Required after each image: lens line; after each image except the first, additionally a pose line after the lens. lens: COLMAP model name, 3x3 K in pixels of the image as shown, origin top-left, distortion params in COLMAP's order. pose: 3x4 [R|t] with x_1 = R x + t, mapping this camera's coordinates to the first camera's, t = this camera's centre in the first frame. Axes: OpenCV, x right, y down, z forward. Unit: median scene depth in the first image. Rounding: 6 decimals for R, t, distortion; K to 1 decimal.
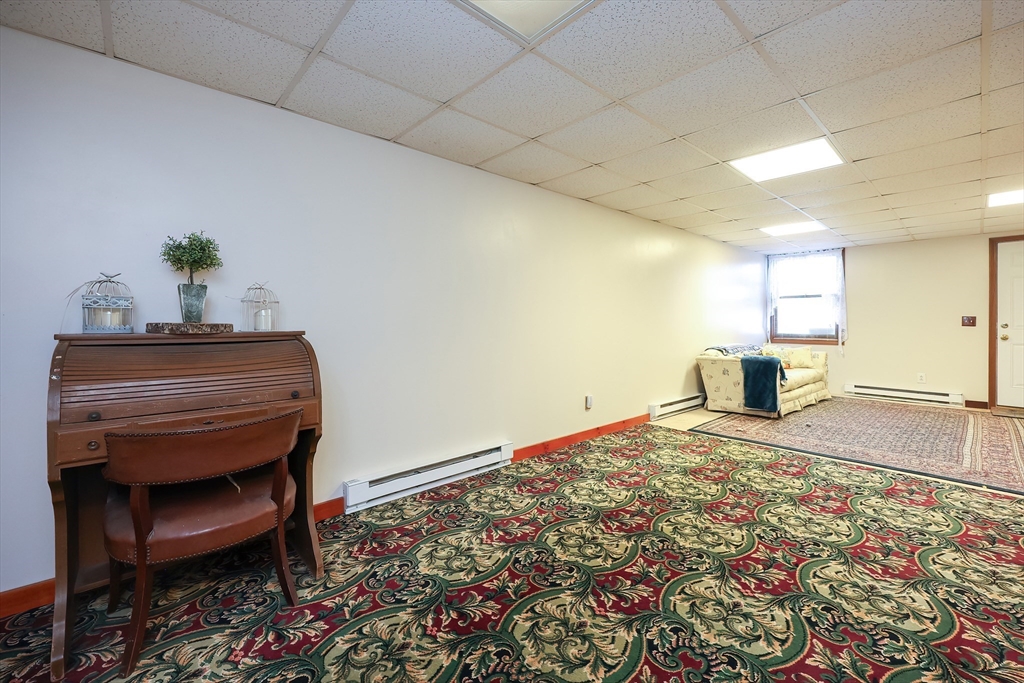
lens RADIAL K [[418.0, 0, 525.4], [0, 418.0, 324.4], [0, 0, 1]] dist [-0.003262, -0.000384]
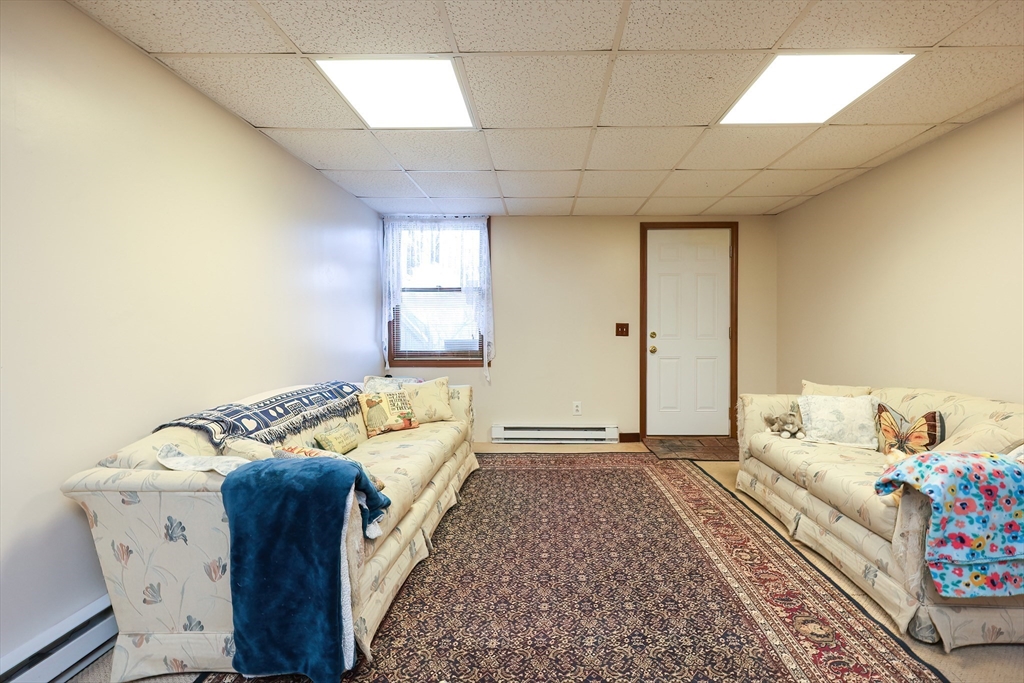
lens RADIAL K [[418.0, 0, 525.4], [0, 418.0, 324.4], [0, 0, 1]] dist [-0.003262, -0.000384]
pose [[0.707605, 0.001382, 0.706606, 0.399212], [0.007585, 0.999926, -0.009552, -0.010647], [-0.706567, 0.012119, 0.707542, 0.582950]]
